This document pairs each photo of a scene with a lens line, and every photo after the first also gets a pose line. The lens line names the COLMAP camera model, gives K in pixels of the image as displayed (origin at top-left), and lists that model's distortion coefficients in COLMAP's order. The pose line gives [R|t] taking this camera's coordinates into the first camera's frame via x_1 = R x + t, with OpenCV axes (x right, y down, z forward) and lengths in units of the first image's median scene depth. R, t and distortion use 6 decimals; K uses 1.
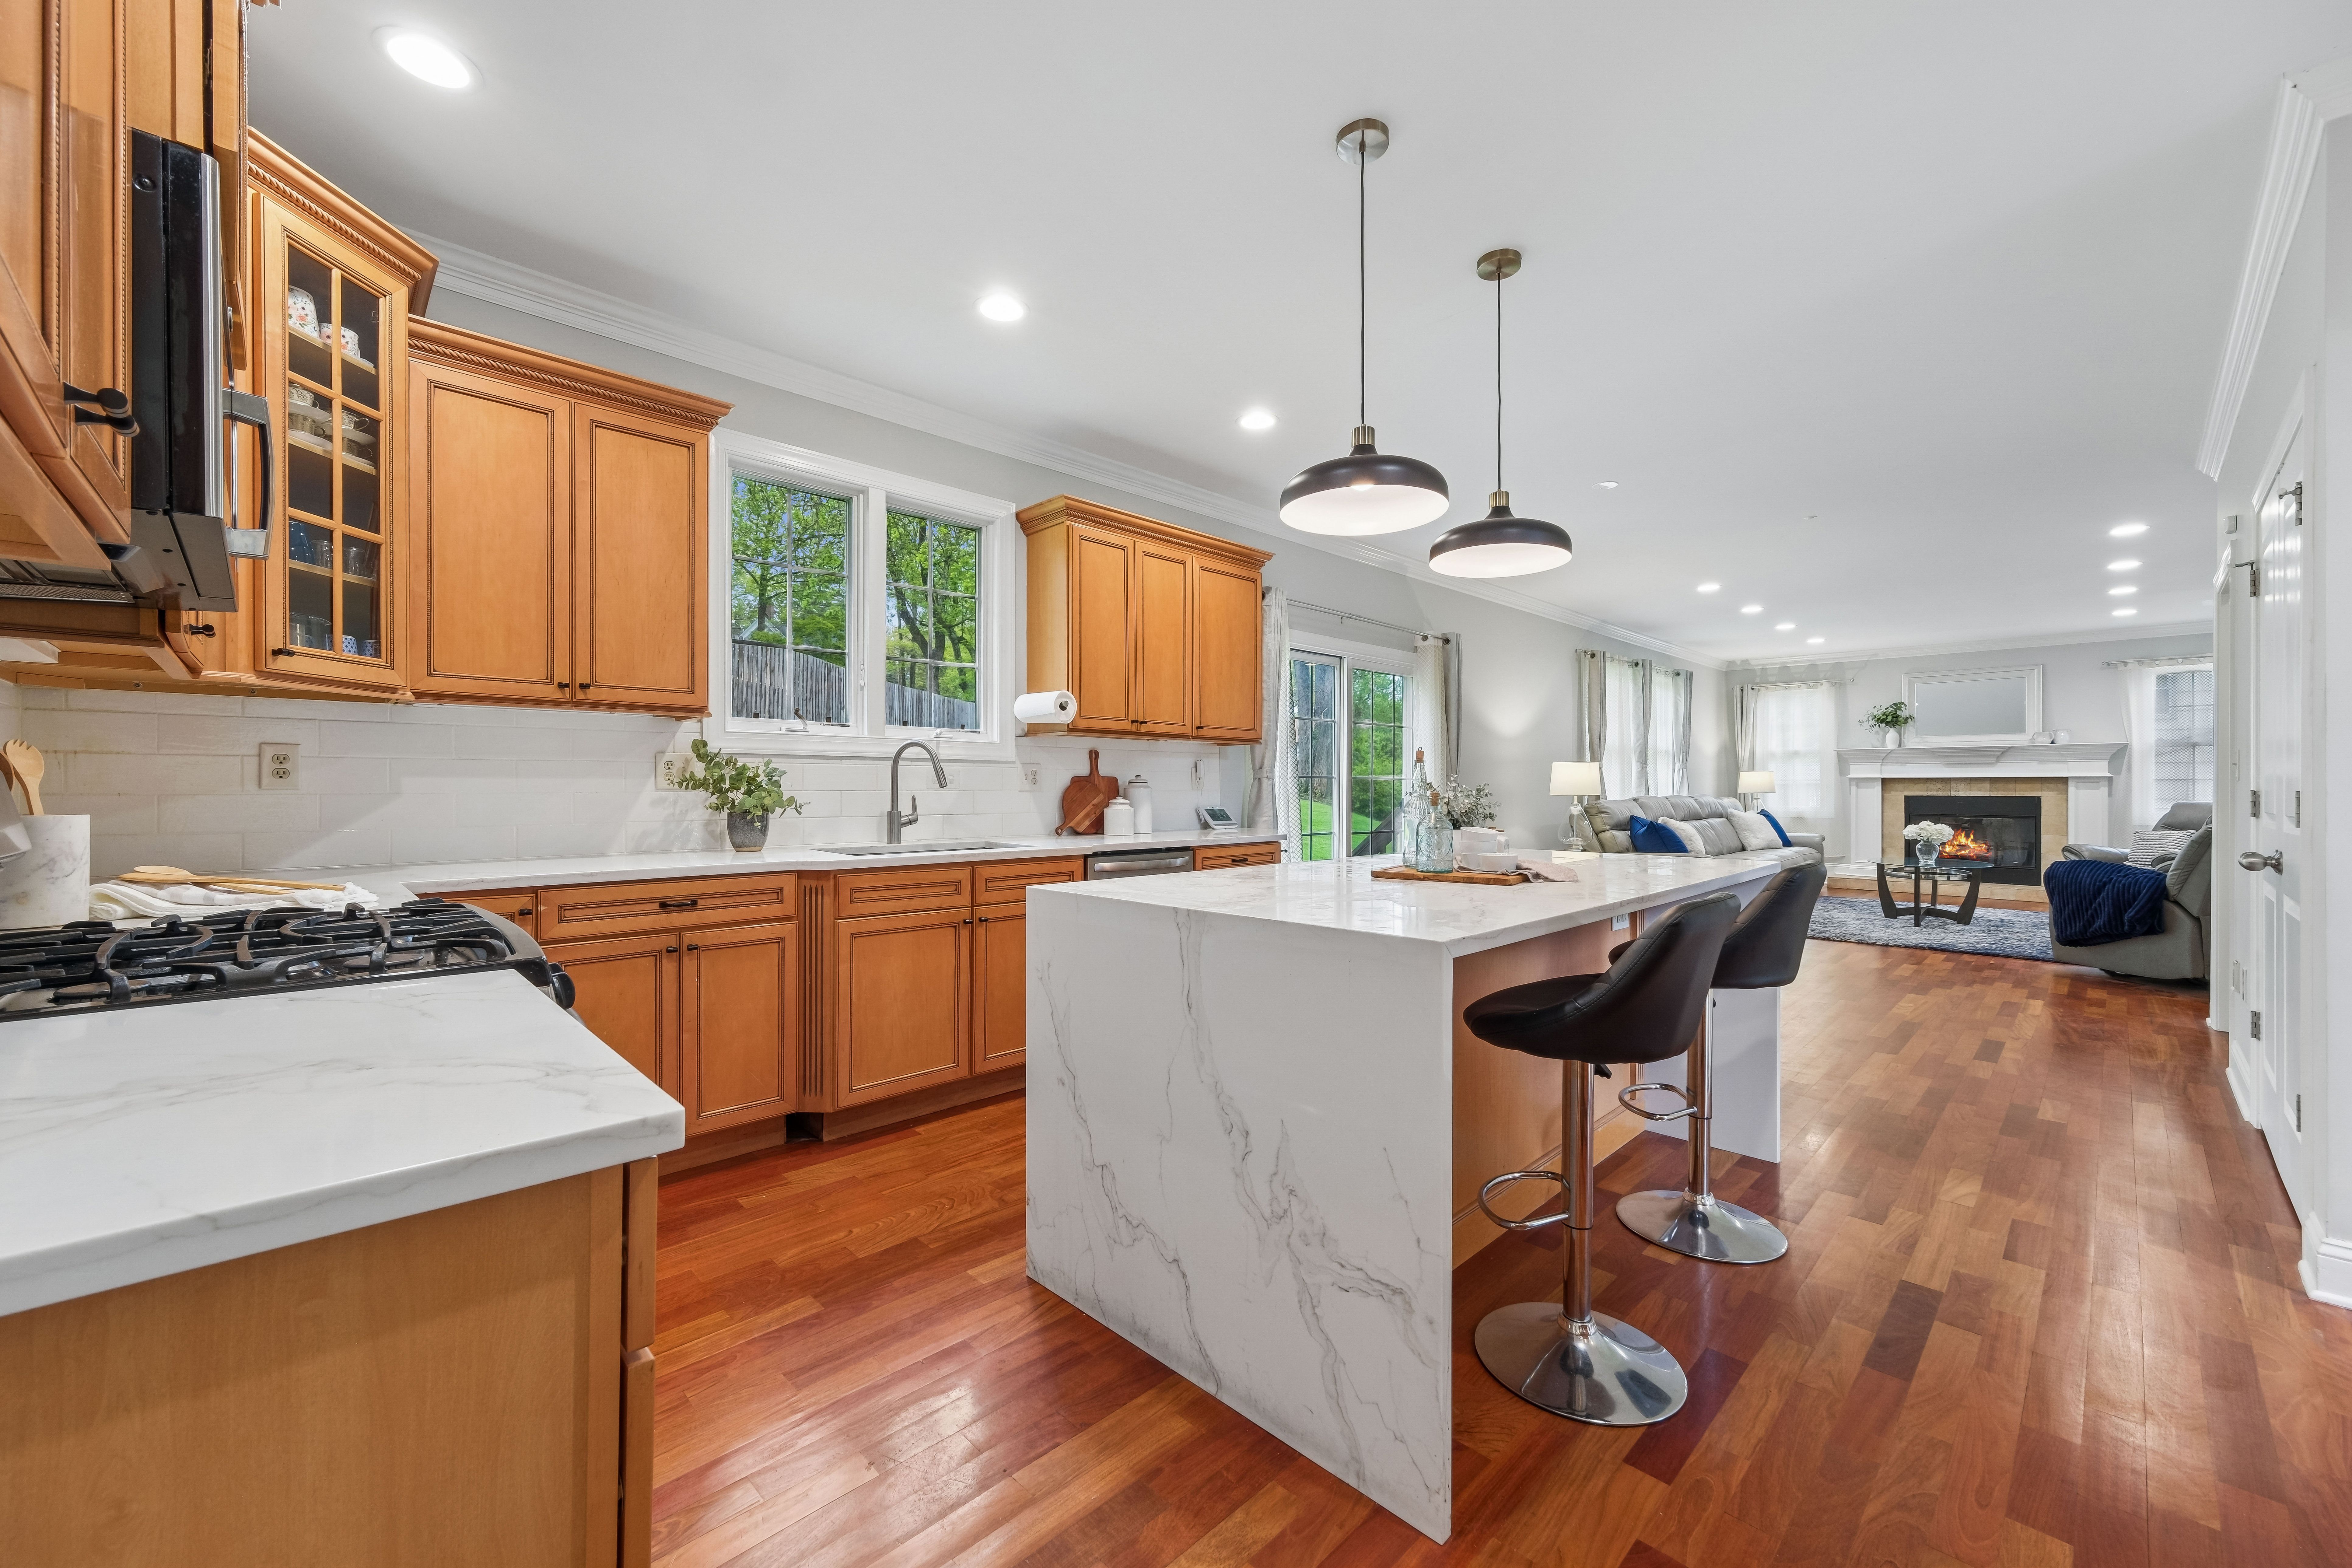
lens RADIAL K [[908.3, 0, 1168.2], [0, 908.3, 785.5], [0, 0, 1]] dist [0.001222, 0.000246]
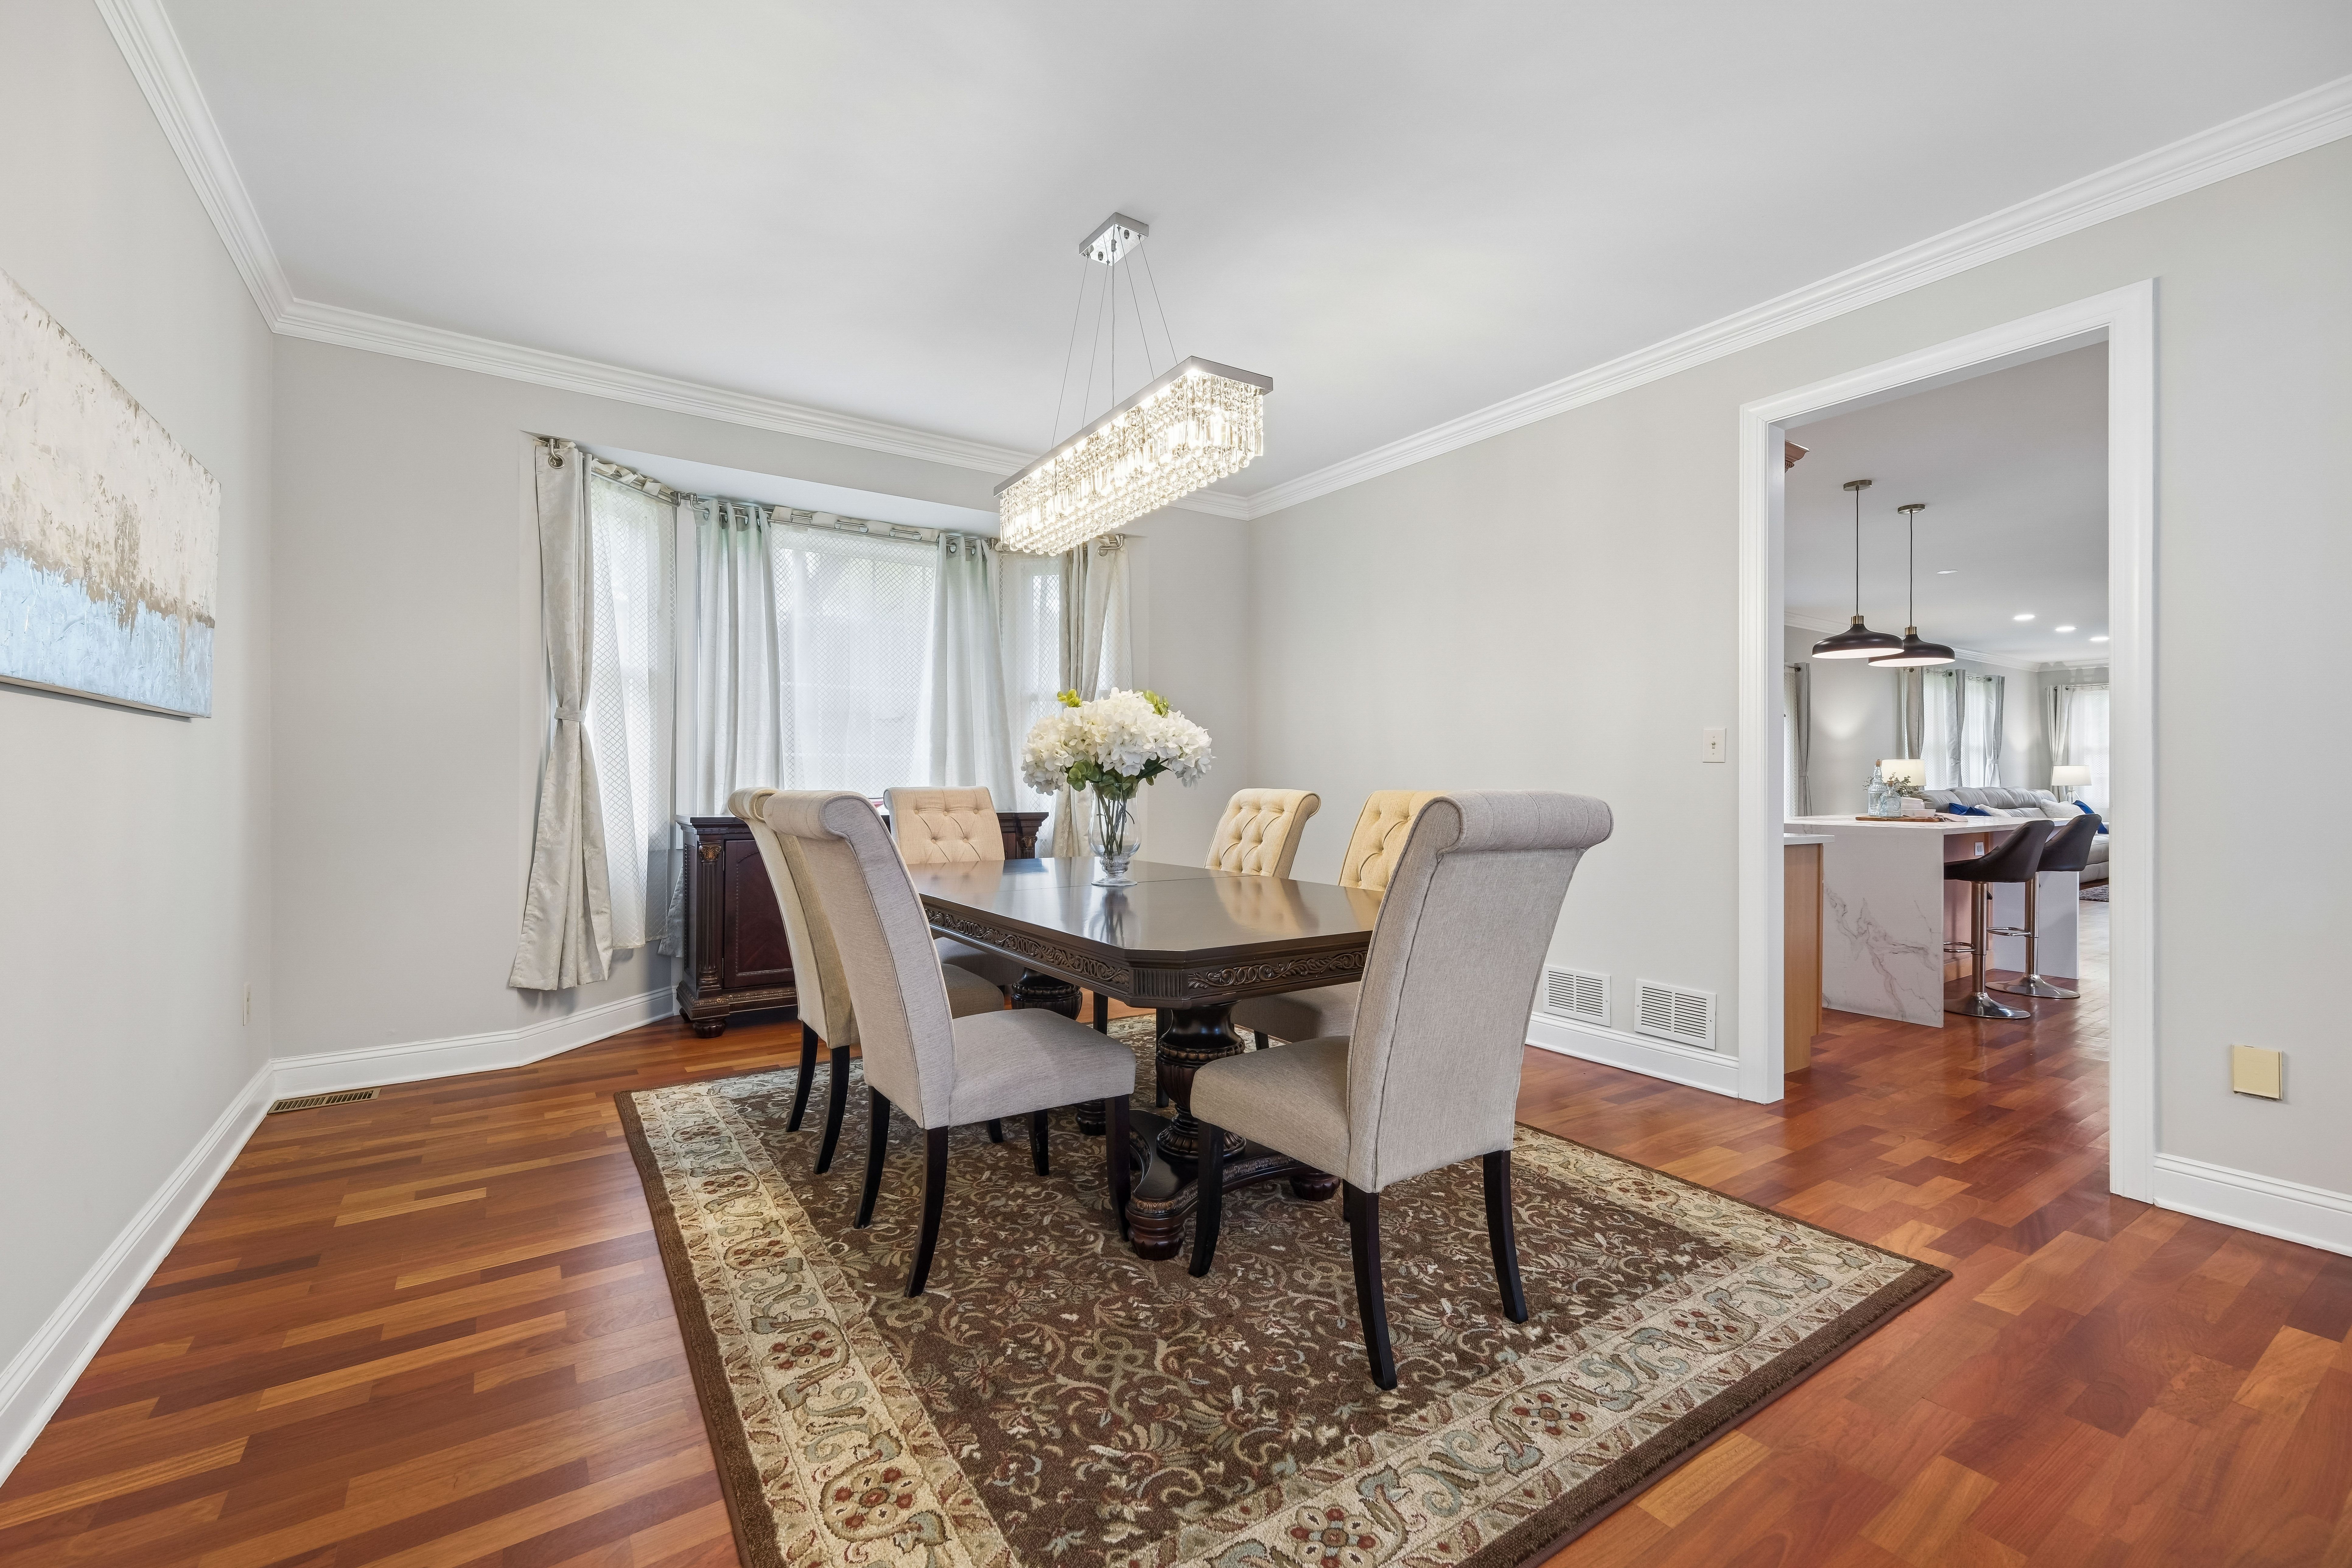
lens RADIAL K [[969.5, 0, 1176.7], [0, 969.5, 774.1], [0, 0, 1]] dist [0.013279, 0.000054]
pose [[0.985856, 0.001071, -0.167592, -0.266496], [-0.001583, 0.999994, -0.002918, -0.000333], [0.167588, 0.003141, 0.985852, -0.423747]]
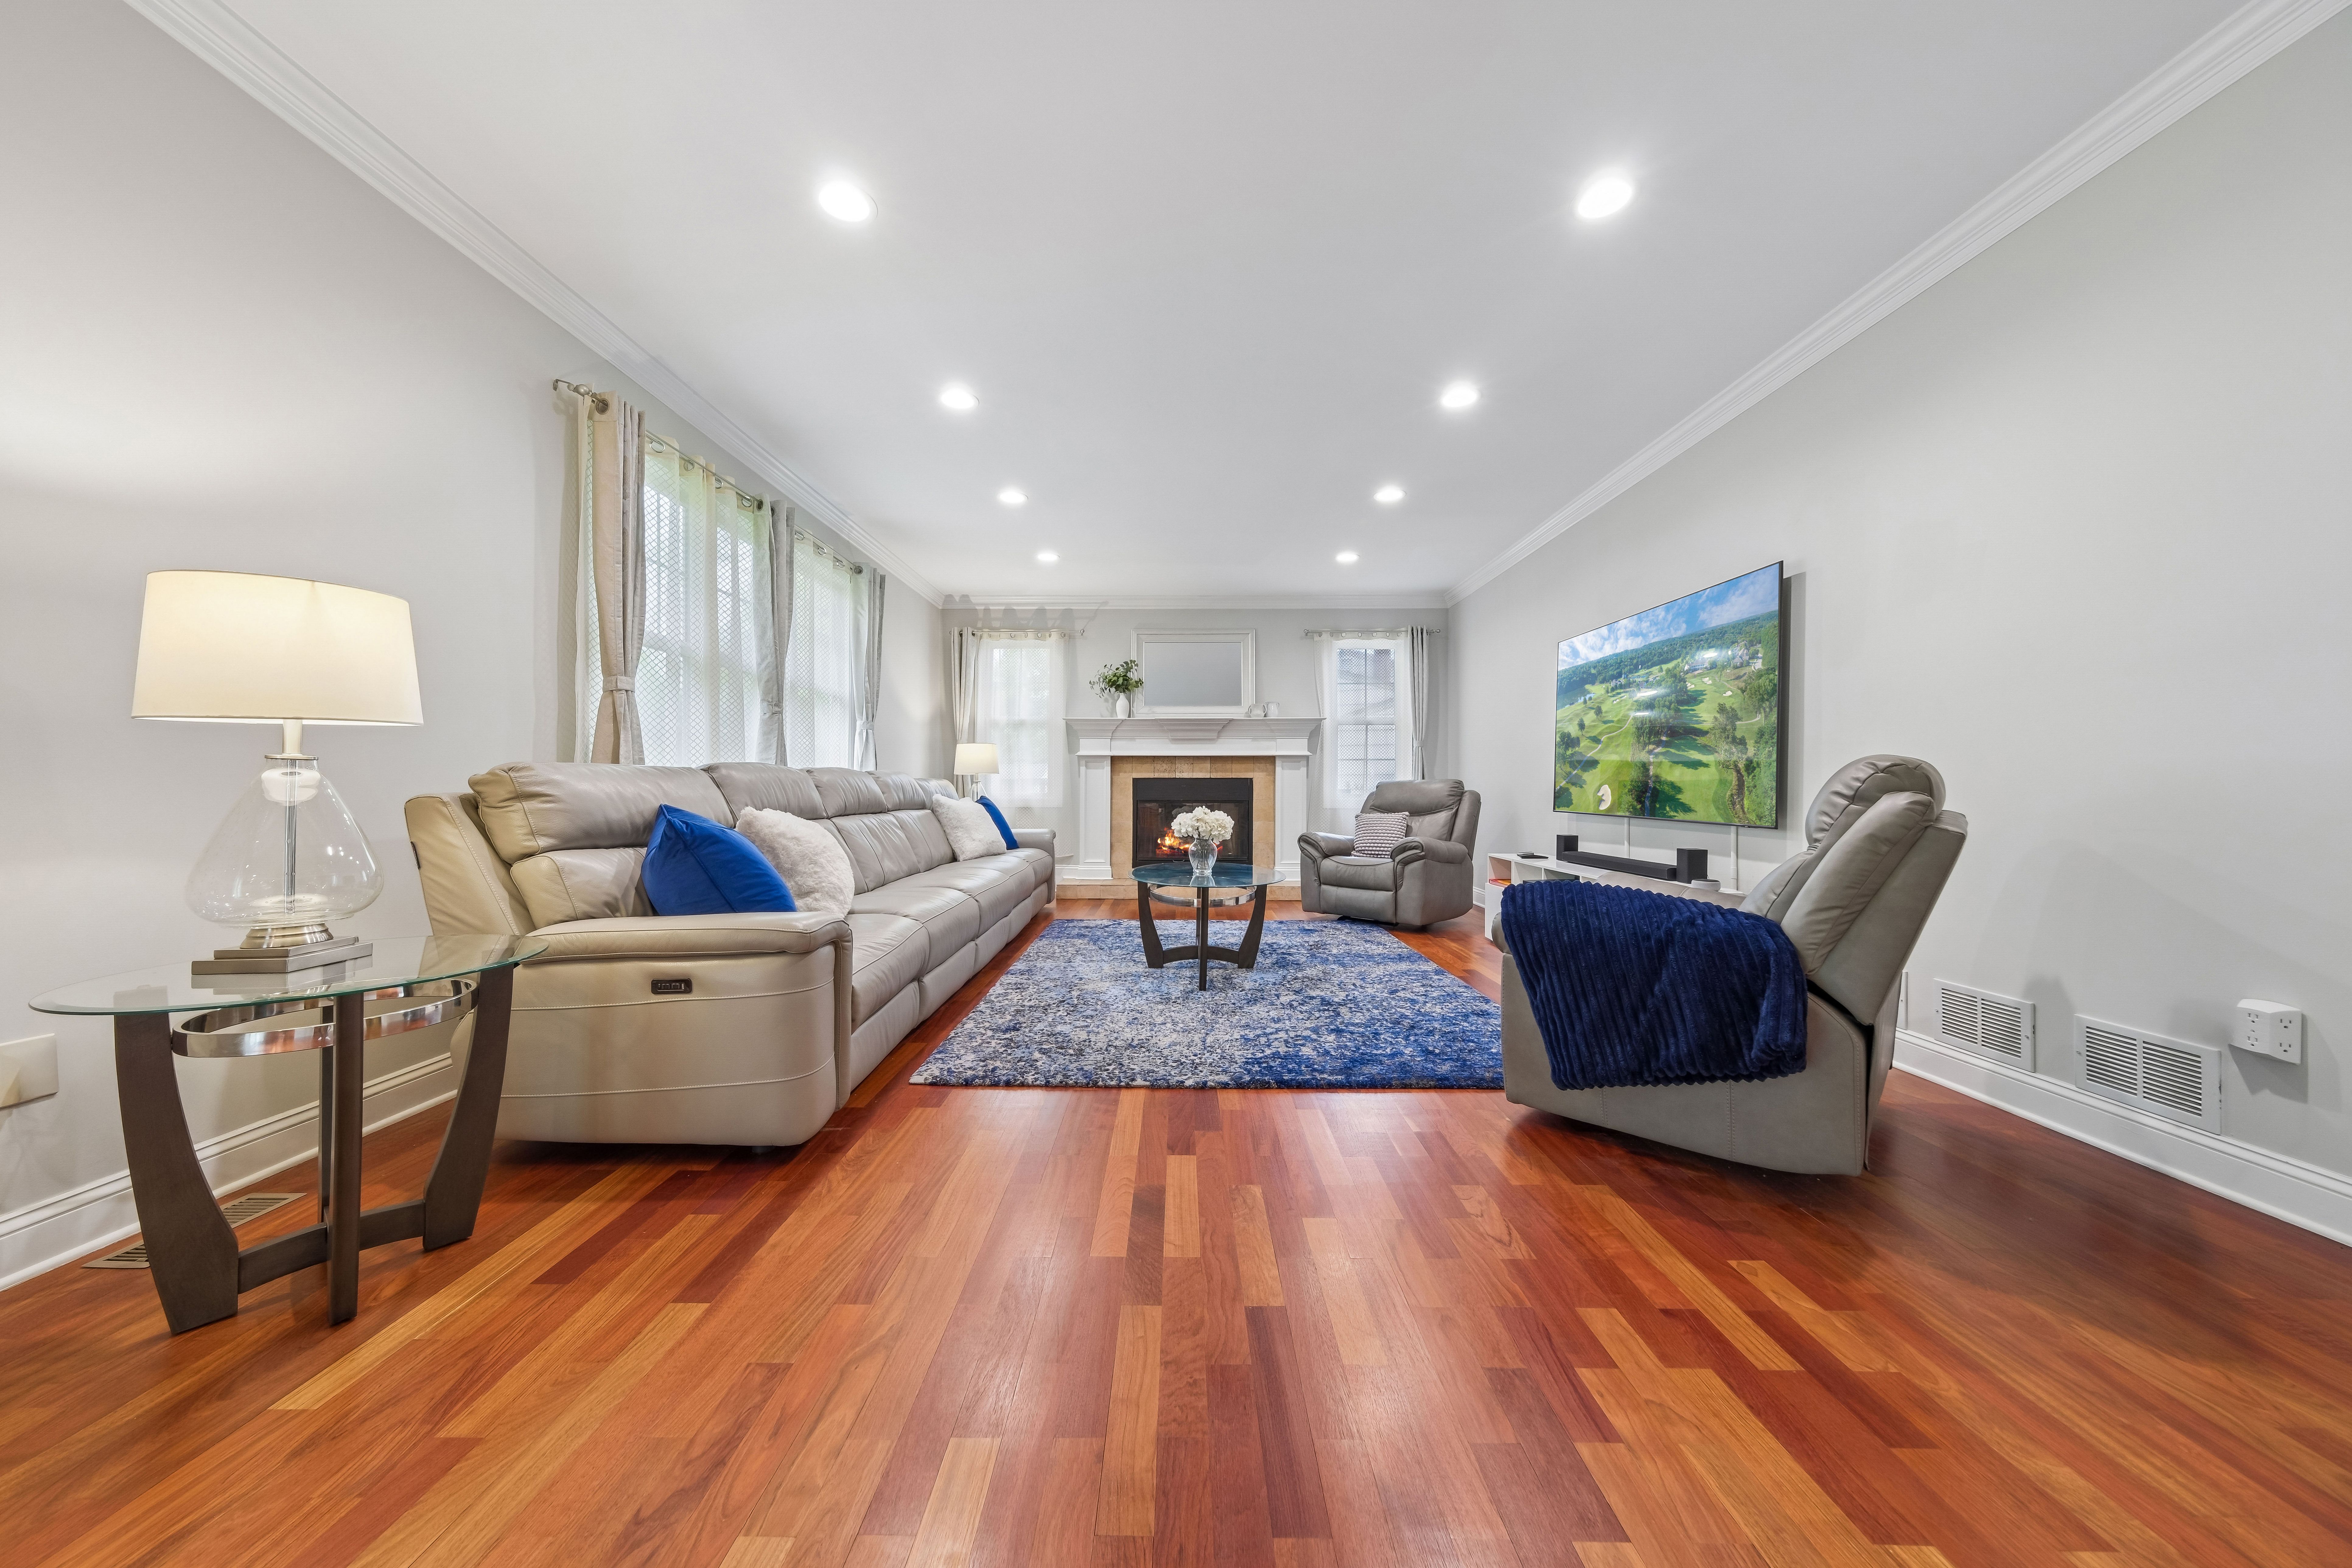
lens RADIAL K [[802.2, 0, 1163.8], [0, 802.2, 777.3], [0, 0, 1]] dist [-0.001433, 0.000004]
pose [[0.705840, 0.008603, 0.708319, 0.382166], [-0.001515, 0.999942, -0.010636, 0.022020], [-0.708369, 0.006434, 0.705813, 0.565021]]
